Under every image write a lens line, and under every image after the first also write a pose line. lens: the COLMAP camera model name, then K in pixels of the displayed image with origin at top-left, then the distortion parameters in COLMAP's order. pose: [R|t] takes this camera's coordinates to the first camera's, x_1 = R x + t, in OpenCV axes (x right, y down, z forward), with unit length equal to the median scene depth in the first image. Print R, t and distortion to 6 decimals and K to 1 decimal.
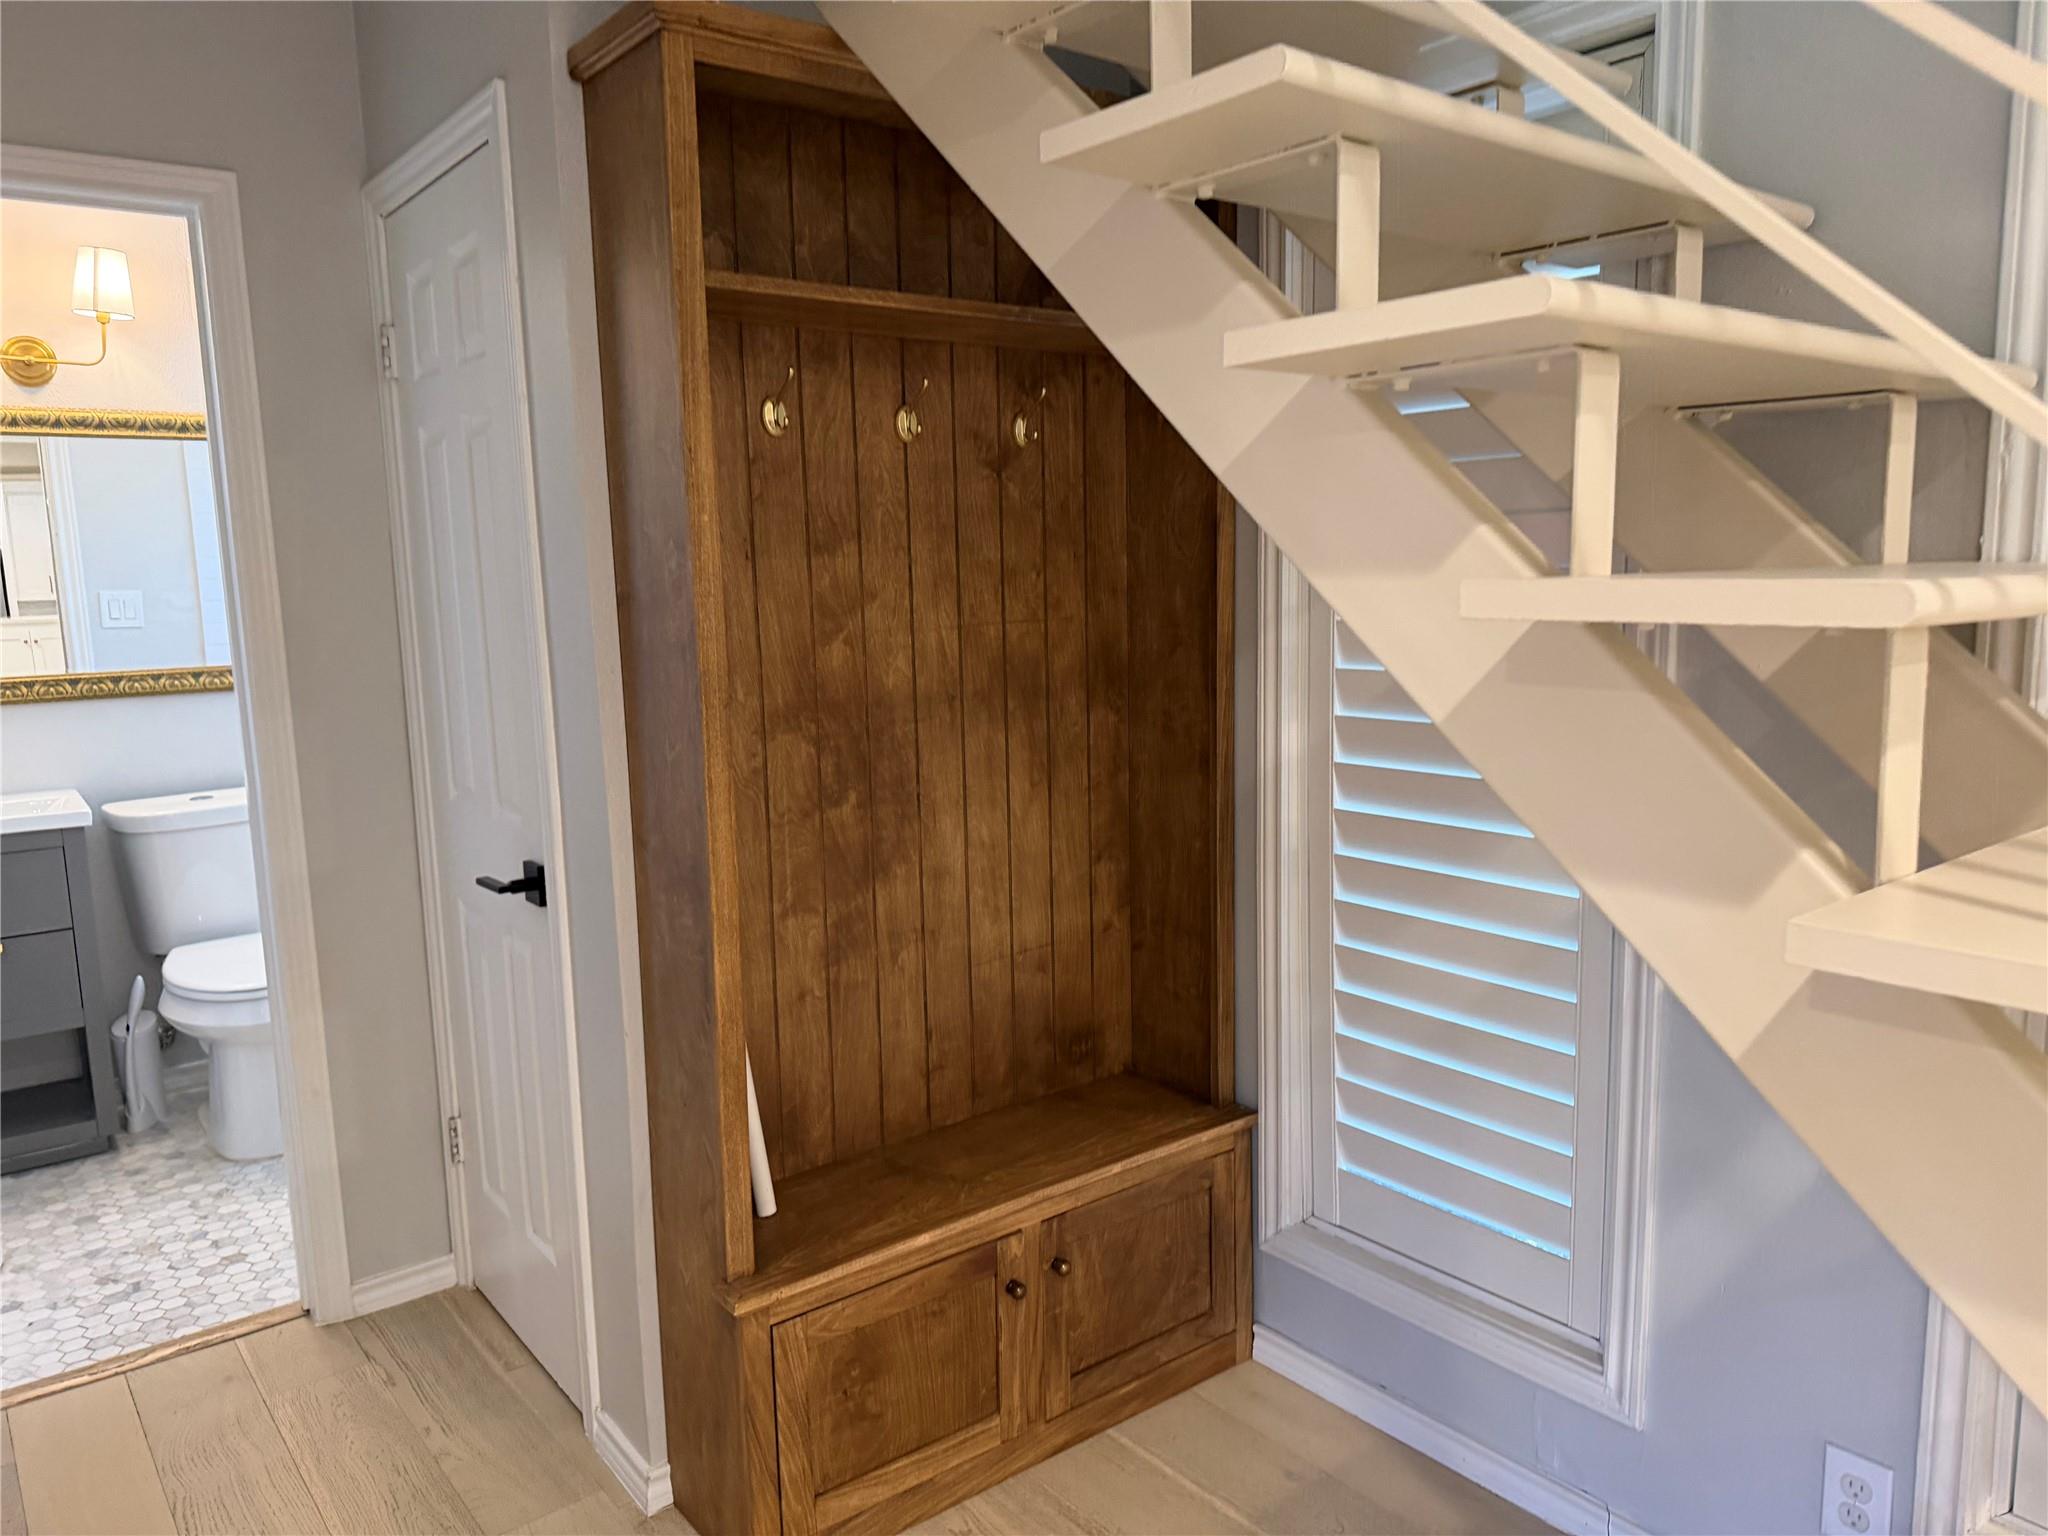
lens RADIAL K [[1435.6, 0, 1023.1], [0, 1435.6, 784.0], [0, 0, 1]] dist [0.076689, -0.086073]
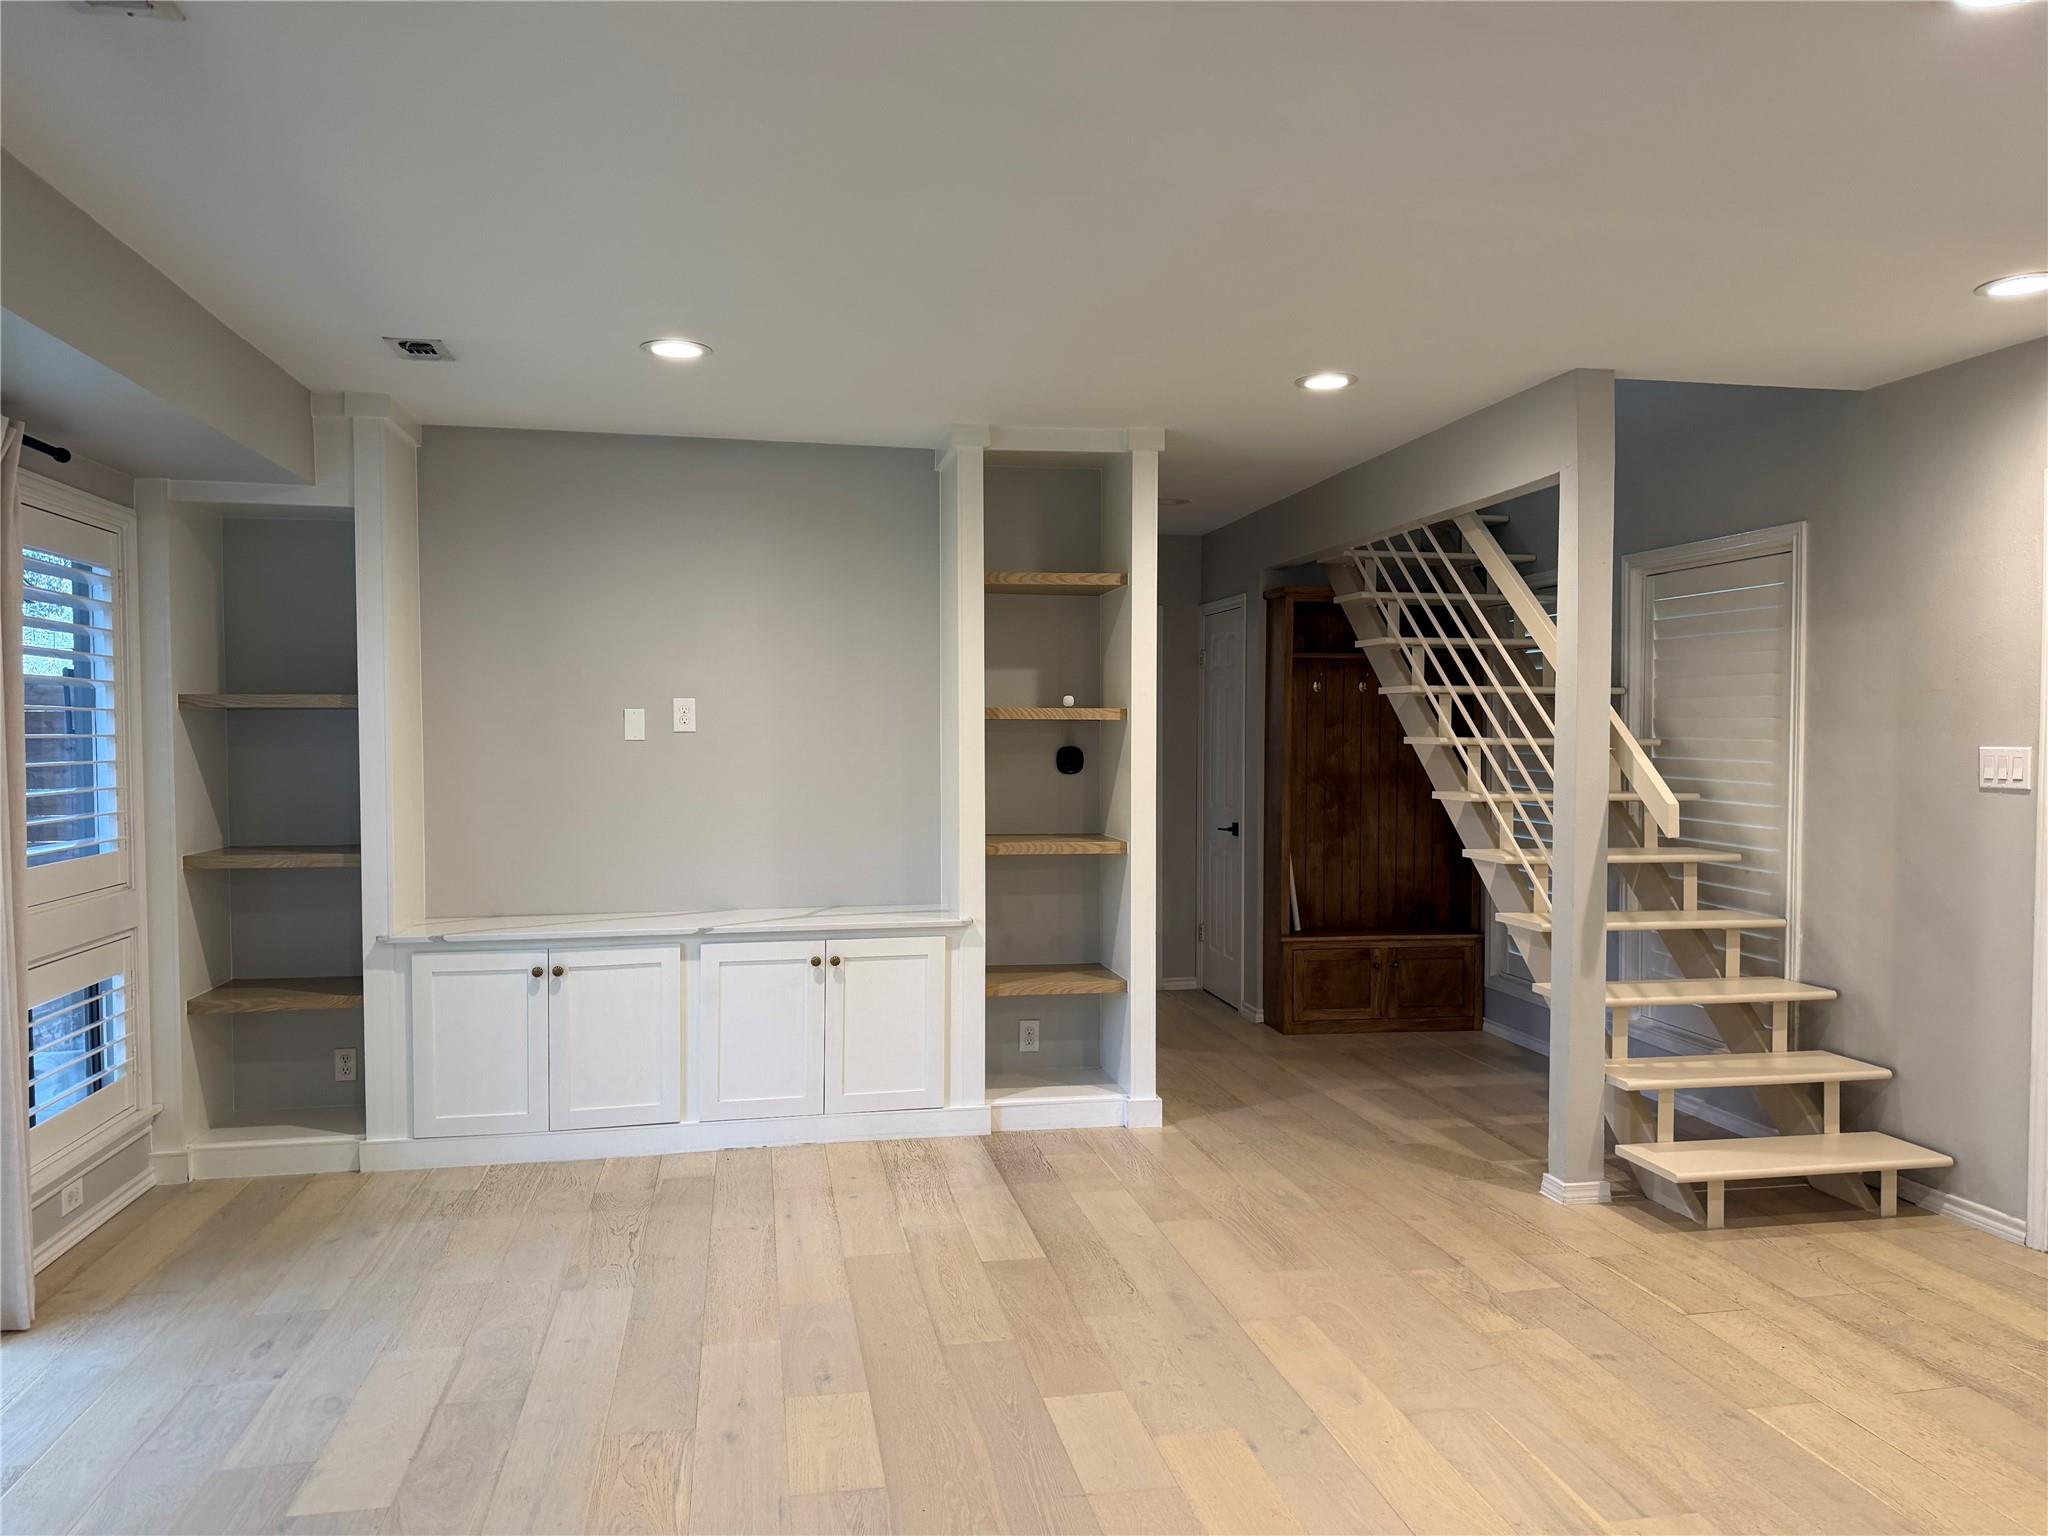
lens RADIAL K [[1435.6, 0, 1024.4], [0, 1435.6, 781.3], [0, 0, 1]] dist [0.076689, -0.086073]
pose [[0.891302, 0.038501, -0.451773, 0.671252], [-0.088205, 0.992076, -0.089473, 0.288692], [0.444749, 0.119596, 0.887635, -2.018135]]
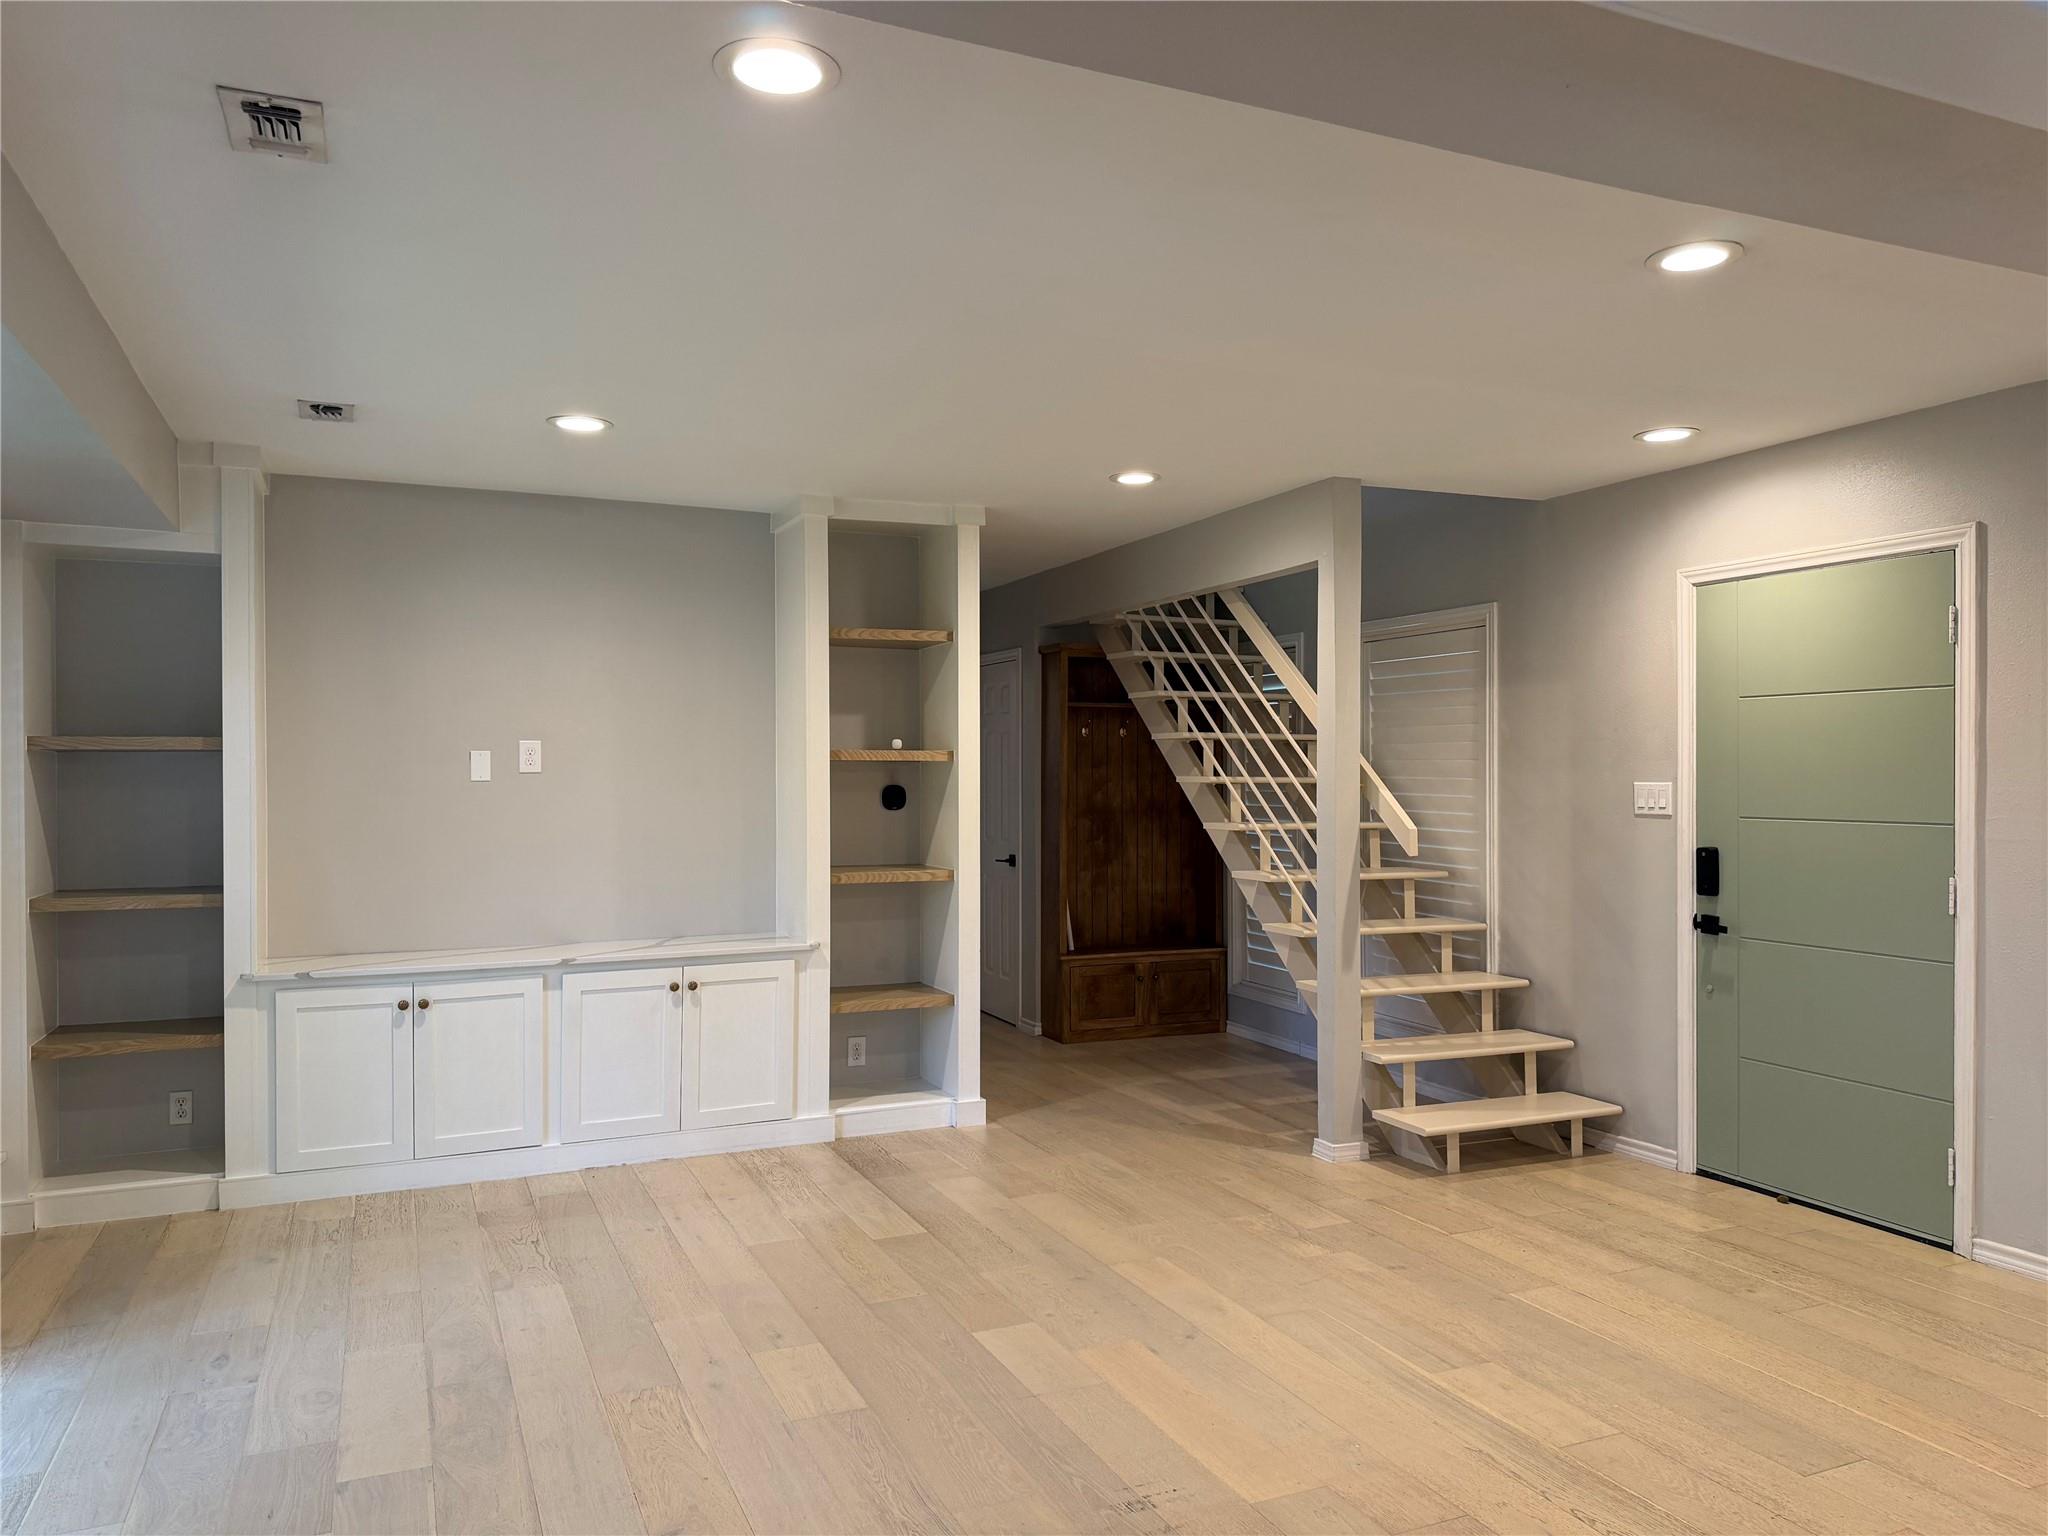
lens RADIAL K [[1435.6, 0, 1020.5], [0, 1435.6, 784.6], [0, 0, 1]] dist [0.076689, -0.086073]
pose [[0.969284, 0.023014, -0.244865, 0.528364], [-0.056755, 0.989671, -0.131645, 0.343620], [0.239306, 0.141499, 0.960578, -2.351684]]
